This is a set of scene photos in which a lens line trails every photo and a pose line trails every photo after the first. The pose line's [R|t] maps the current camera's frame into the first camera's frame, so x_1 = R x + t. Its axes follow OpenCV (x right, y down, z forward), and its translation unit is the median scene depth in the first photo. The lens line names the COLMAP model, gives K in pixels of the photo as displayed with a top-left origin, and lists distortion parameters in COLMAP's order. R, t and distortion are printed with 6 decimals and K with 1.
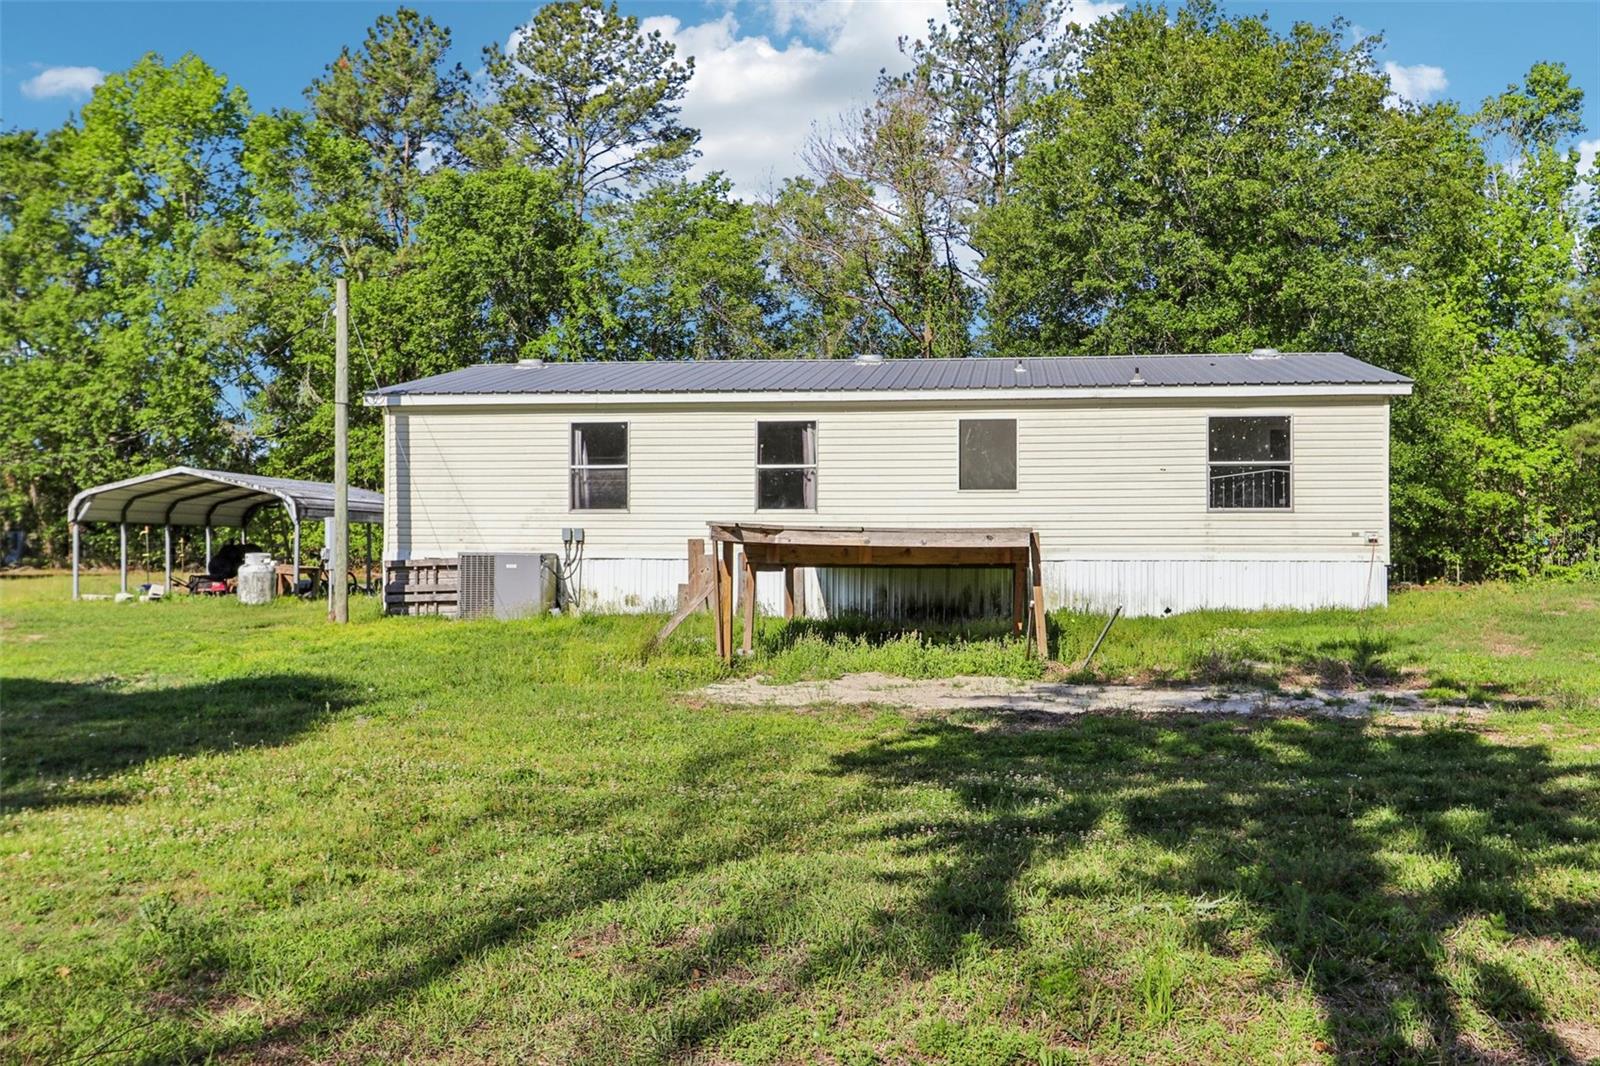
lens RADIAL K [[1641.7, 0, 800.6], [0, 1641.7, 531.4], [0, 0, 1]] dist [0.016618, 0.000000]
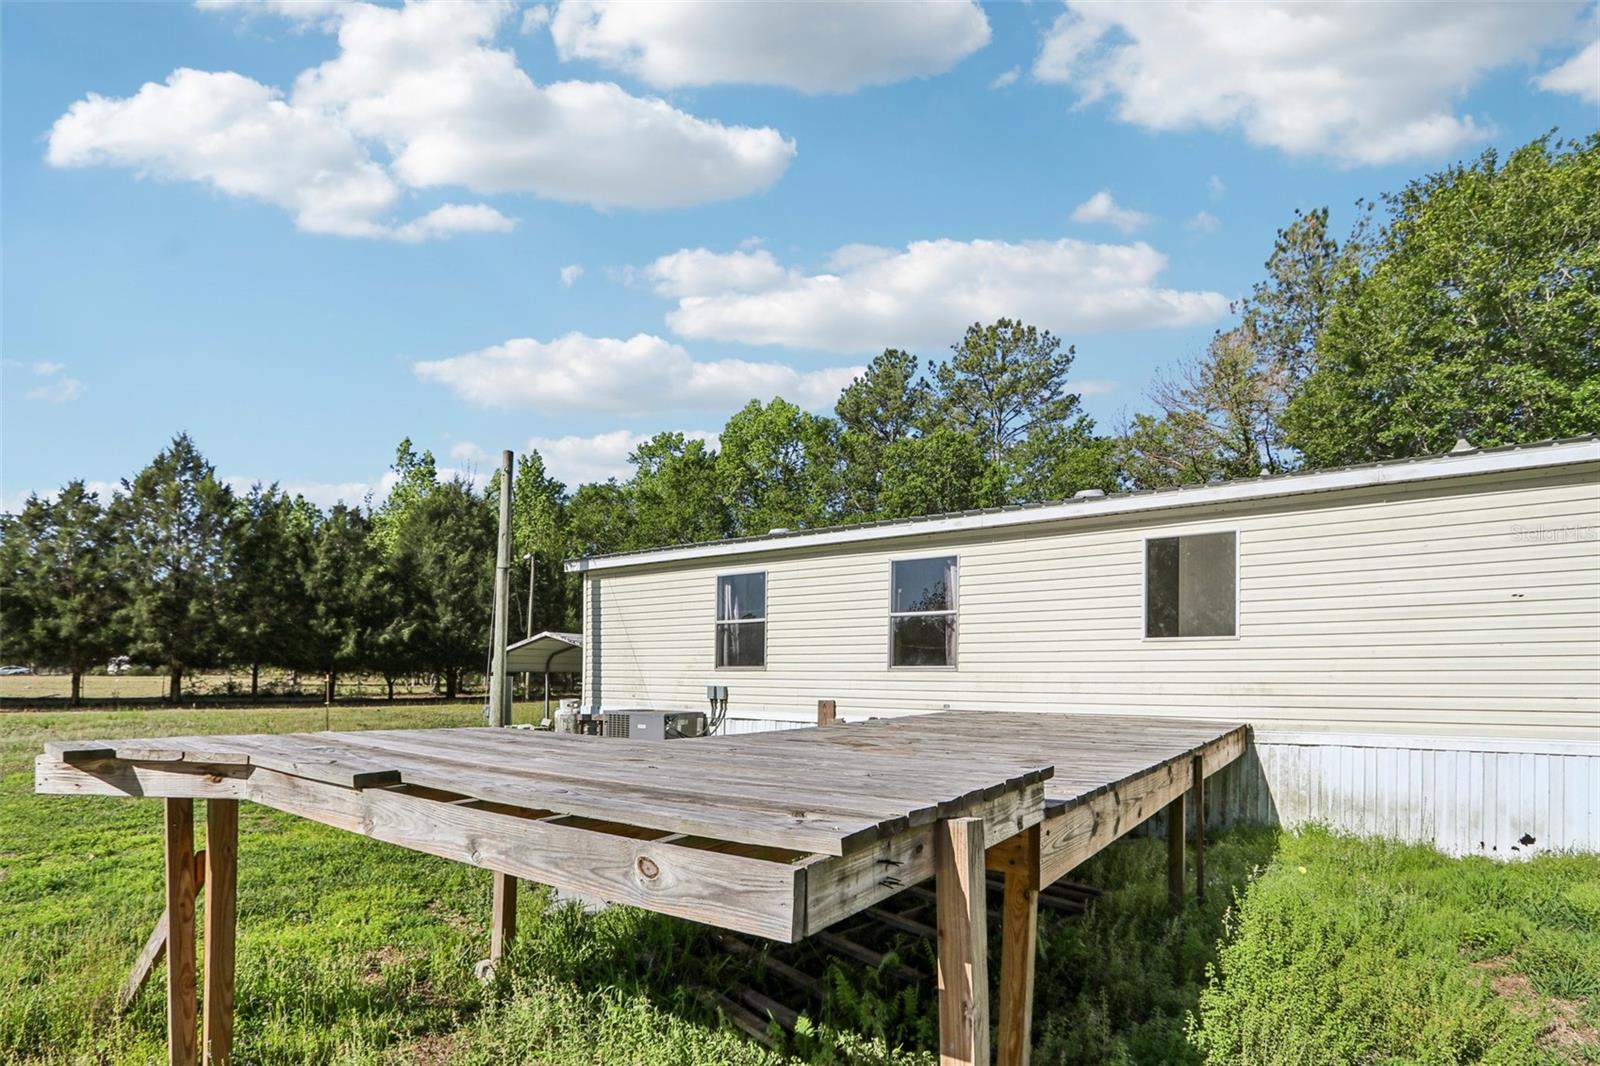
lens RADIAL K [[746.1, 0, 846.1], [0, 746.1, 663.0], [0, 0, 1]] dist [-0.011306, 0.001897]
pose [[0.884670, -0.004657, -0.466195, 0.130865], [0.007205, 0.999967, 0.003684, -0.016418], [0.466163, -0.006618, 0.884674, 0.648392]]
